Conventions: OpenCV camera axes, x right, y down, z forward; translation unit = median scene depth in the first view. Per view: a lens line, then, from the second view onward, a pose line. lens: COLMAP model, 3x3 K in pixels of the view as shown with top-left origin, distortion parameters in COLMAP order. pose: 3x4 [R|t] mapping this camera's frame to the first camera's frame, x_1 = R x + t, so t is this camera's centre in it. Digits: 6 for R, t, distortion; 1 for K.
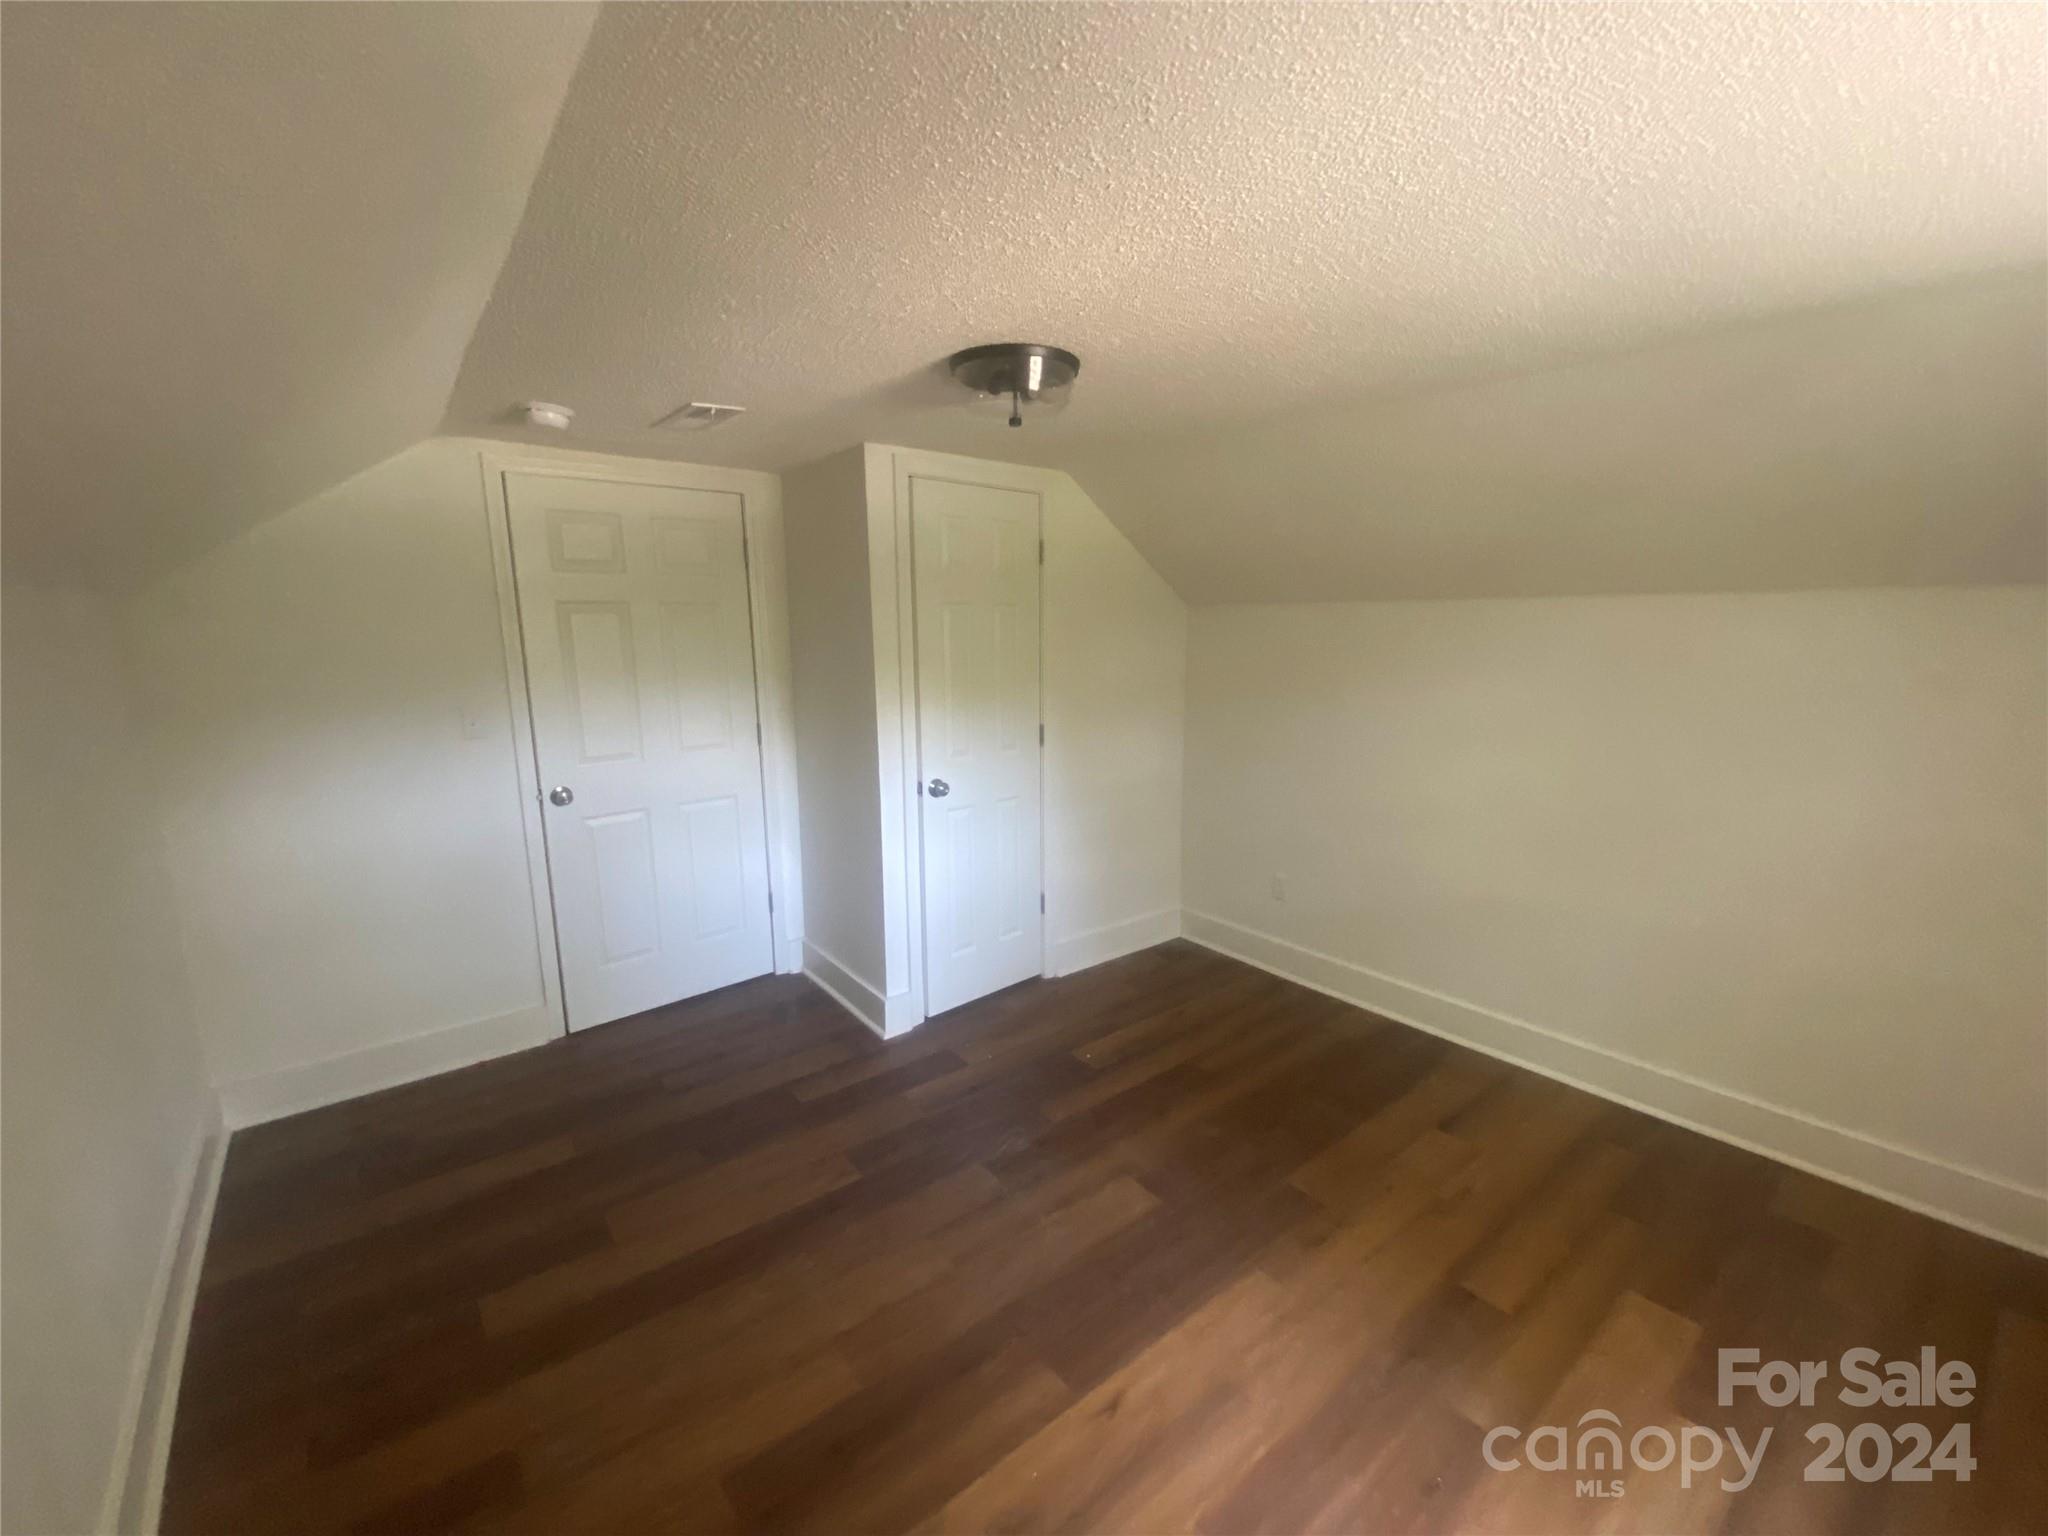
lens RADIAL K [[831.7, 0, 1028.8], [0, 831.7, 767.5], [0, 0, 1]] dist [-0.002869, -0.005436]
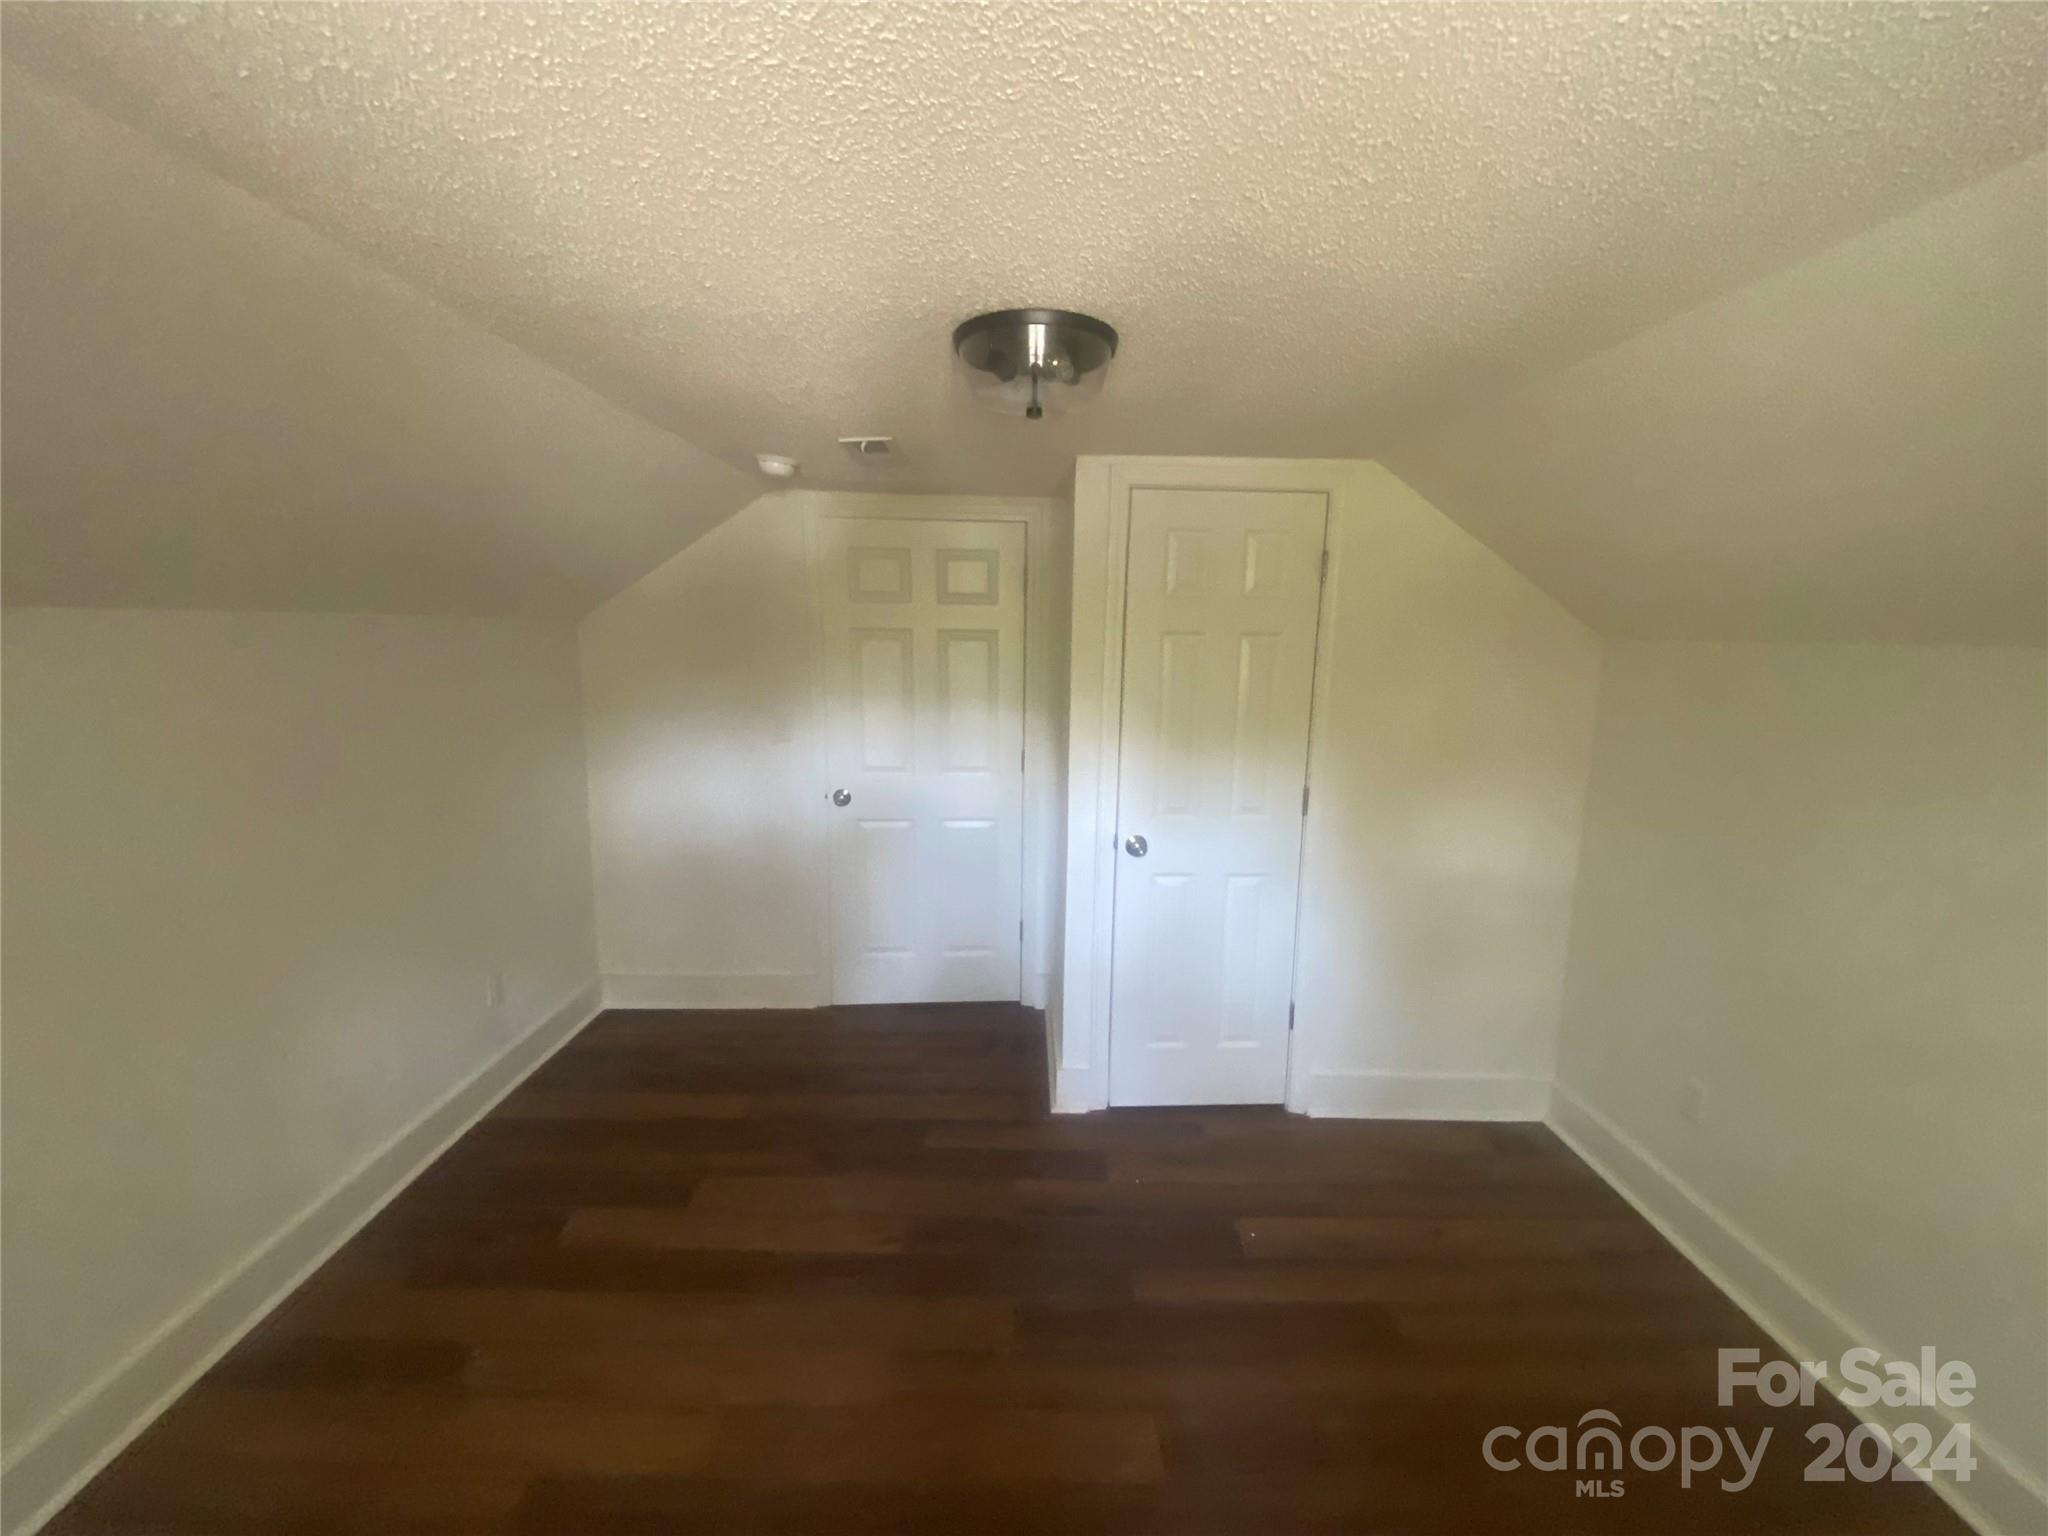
lens RADIAL K [[831.7, 0, 1024.6], [0, 831.7, 761.0], [0, 0, 1]] dist [-0.002869, -0.005436]
pose [[0.779778, 0.108386, -0.616603, 0.321975], [-0.124804, 0.992043, 0.016549, -0.063278], [0.613491, 0.064050, 0.787100, 0.252581]]
